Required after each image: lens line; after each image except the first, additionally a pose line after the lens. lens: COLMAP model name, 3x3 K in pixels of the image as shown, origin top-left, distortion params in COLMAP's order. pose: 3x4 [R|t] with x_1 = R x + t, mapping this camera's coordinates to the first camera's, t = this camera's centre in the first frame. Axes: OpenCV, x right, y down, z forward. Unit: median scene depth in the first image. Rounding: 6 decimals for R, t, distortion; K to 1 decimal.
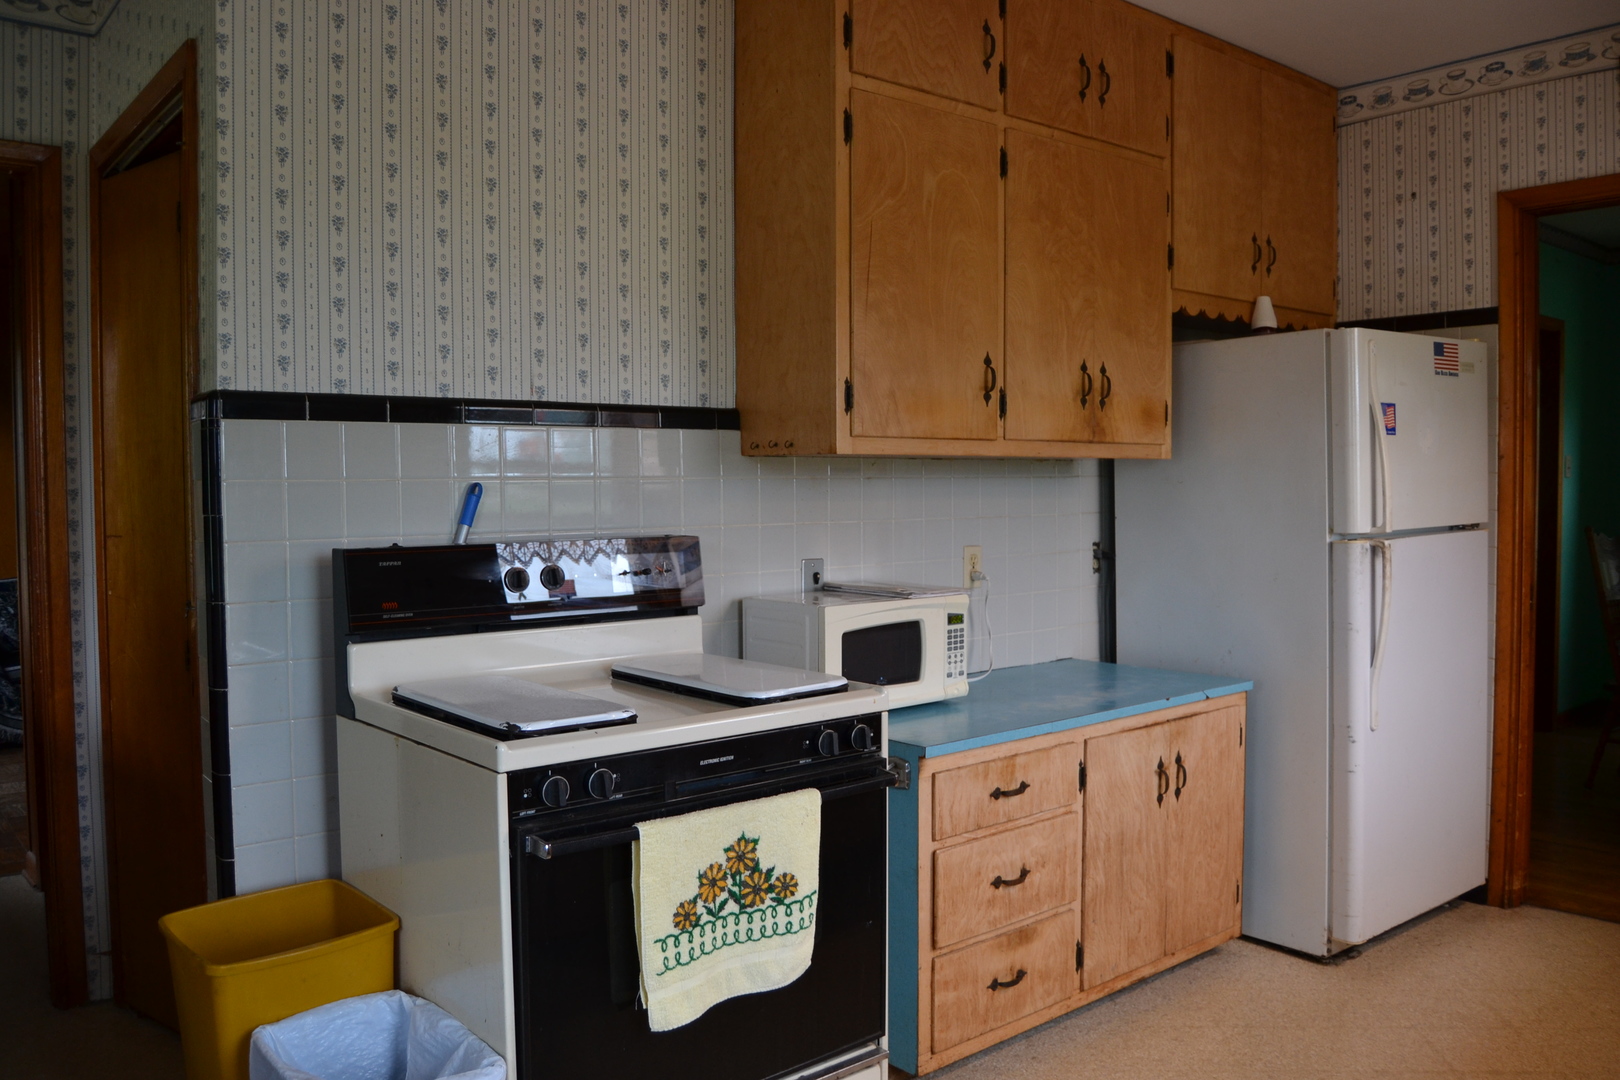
lens RADIAL K [[1289.8, 0, 799.6], [0, 1289.8, 547.3], [0, 0, 1]] dist [-0.092212, 0.031325]
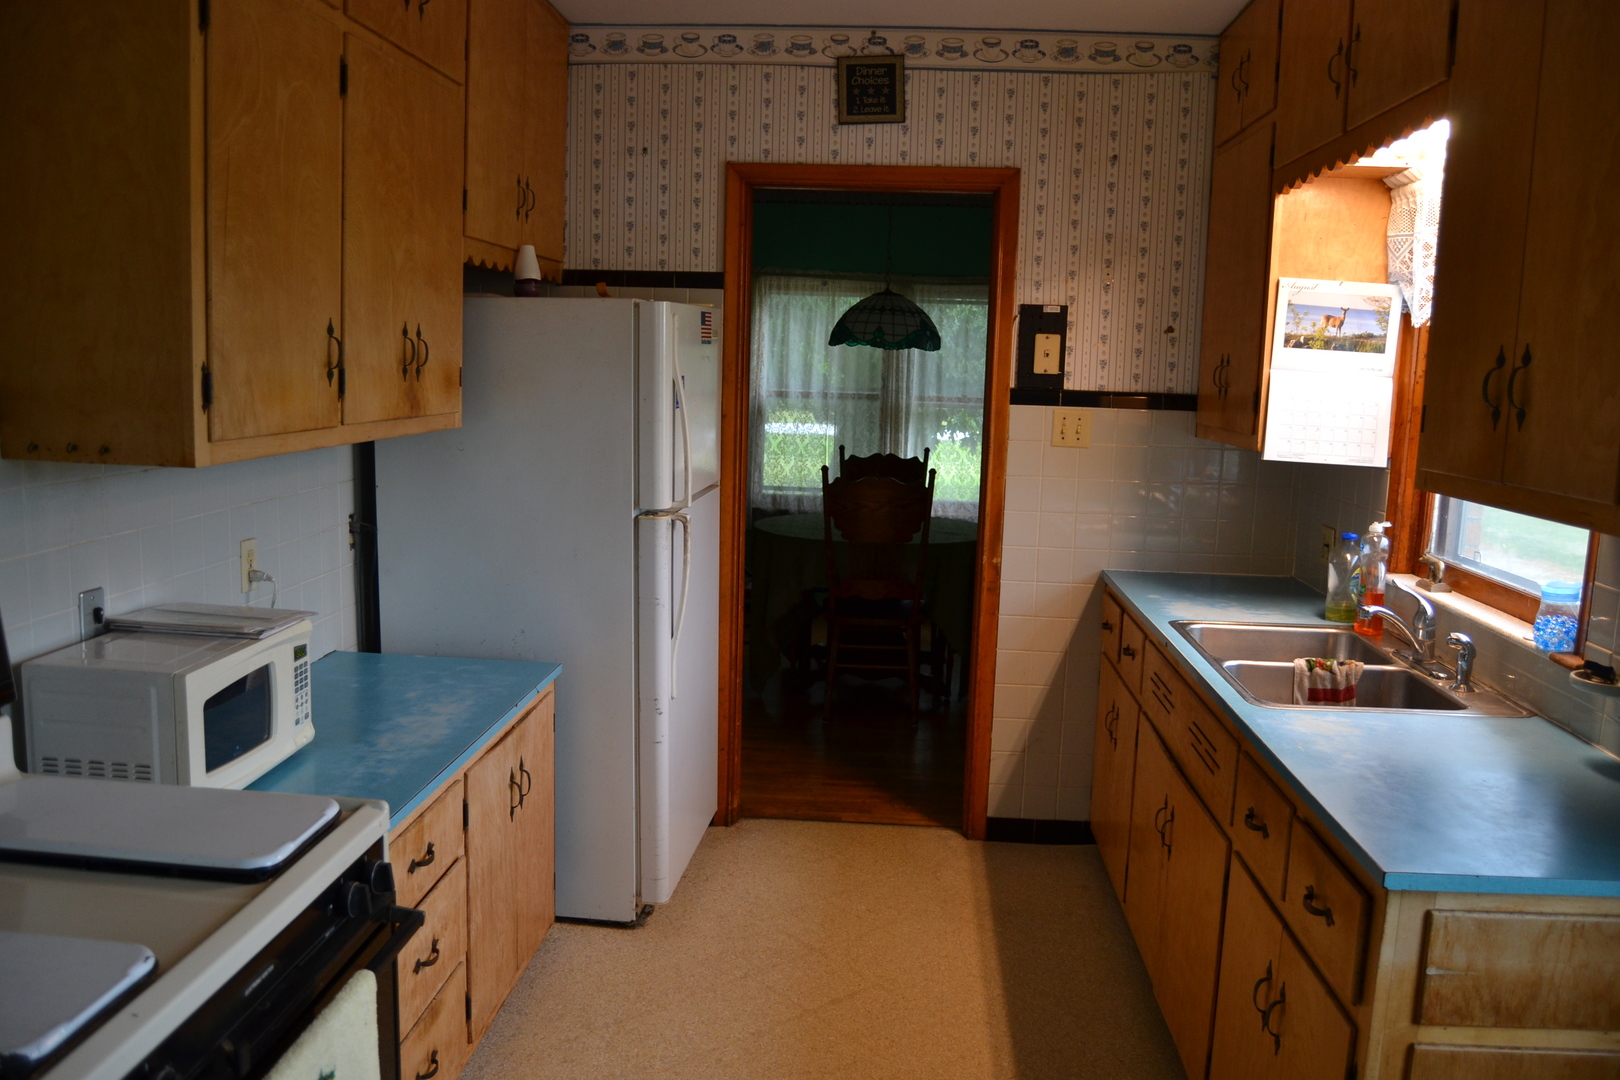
lens RADIAL K [[1289.8, 0, 811.6], [0, 1289.8, 545.5], [0, 0, 1]] dist [-0.092212, 0.031325]
pose [[0.690328, -0.074630, 0.719637, -0.188645], [-0.003207, 0.994340, 0.106194, -0.080533], [-0.723490, -0.075617, 0.686181, 0.193046]]
